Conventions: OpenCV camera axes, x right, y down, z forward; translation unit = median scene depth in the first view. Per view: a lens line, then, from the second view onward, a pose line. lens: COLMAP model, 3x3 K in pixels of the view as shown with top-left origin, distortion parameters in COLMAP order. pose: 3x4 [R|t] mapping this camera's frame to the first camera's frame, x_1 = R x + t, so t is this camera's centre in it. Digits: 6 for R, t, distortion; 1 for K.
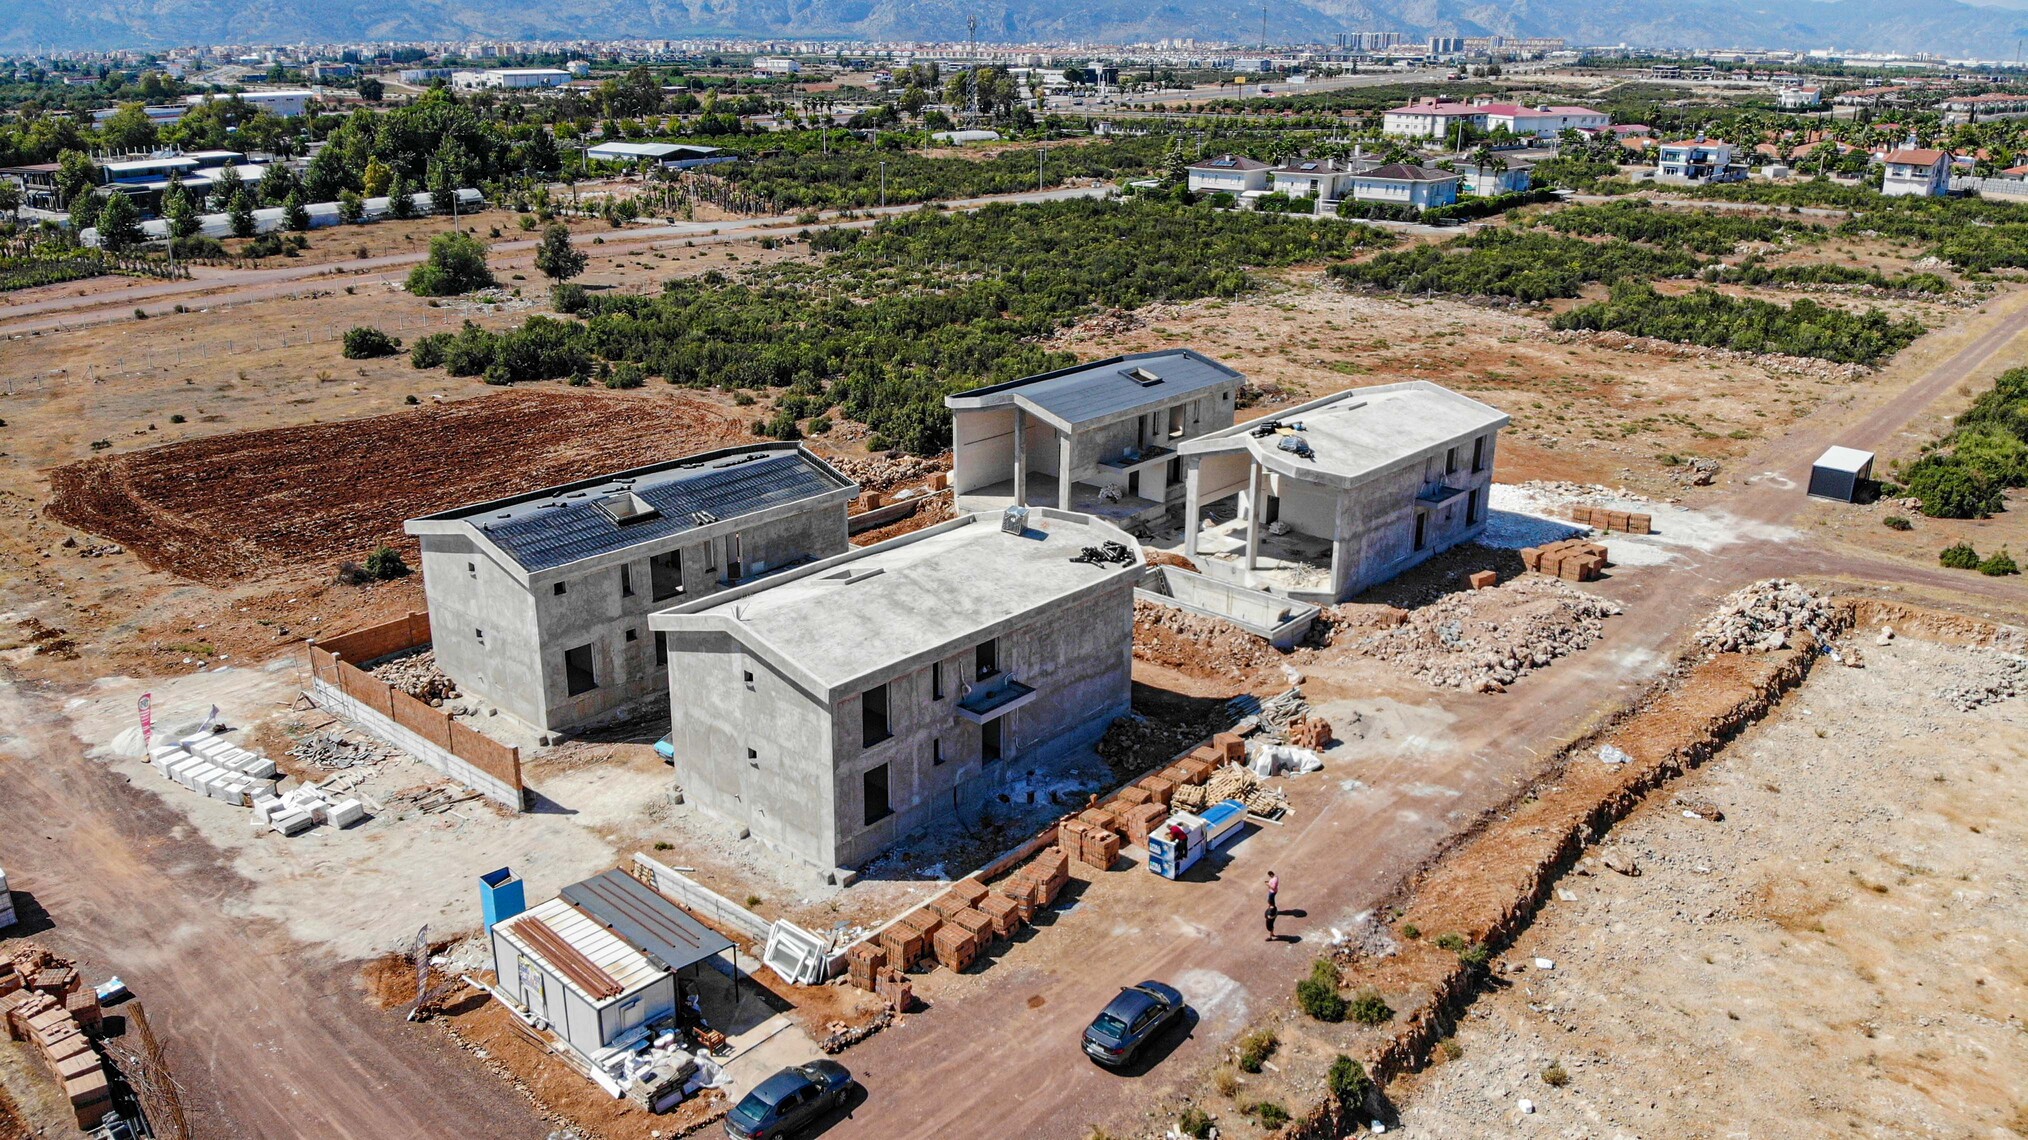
lens RADIAL K [[1485.4, 0, 997.3], [0, 1485.4, 559.2], [0, 0, 1]] dist [0.086017, -0.215383]
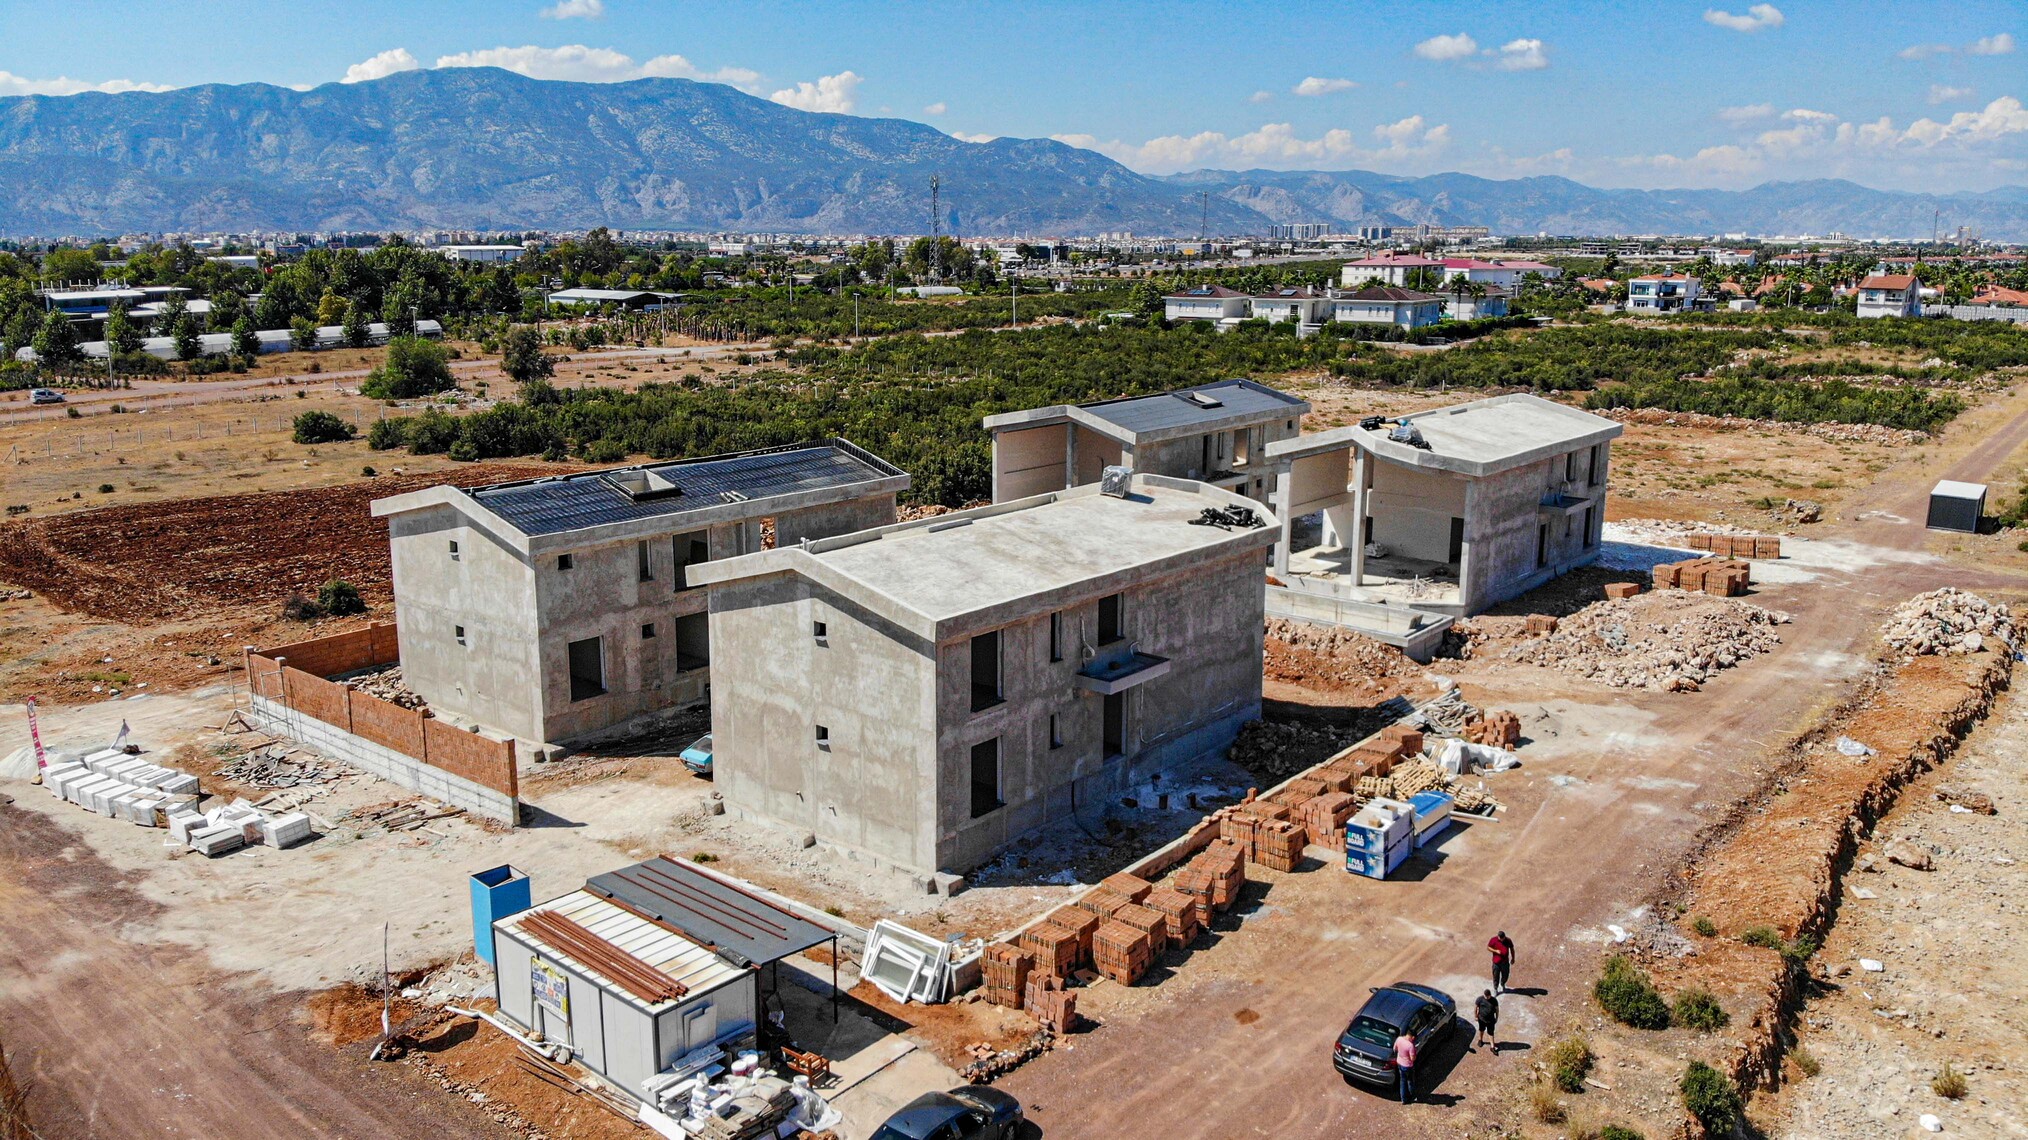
lens RADIAL K [[1485.4, 0, 997.3], [0, 1485.4, 559.2], [0, 0, 1]] dist [0.086017, -0.215383]
pose [[0.999309, -0.009827, 0.035846, -0.085917], [0.014081, 0.992624, -0.120411, 0.116634], [-0.034399, 0.120833, 0.992077, 0.184189]]
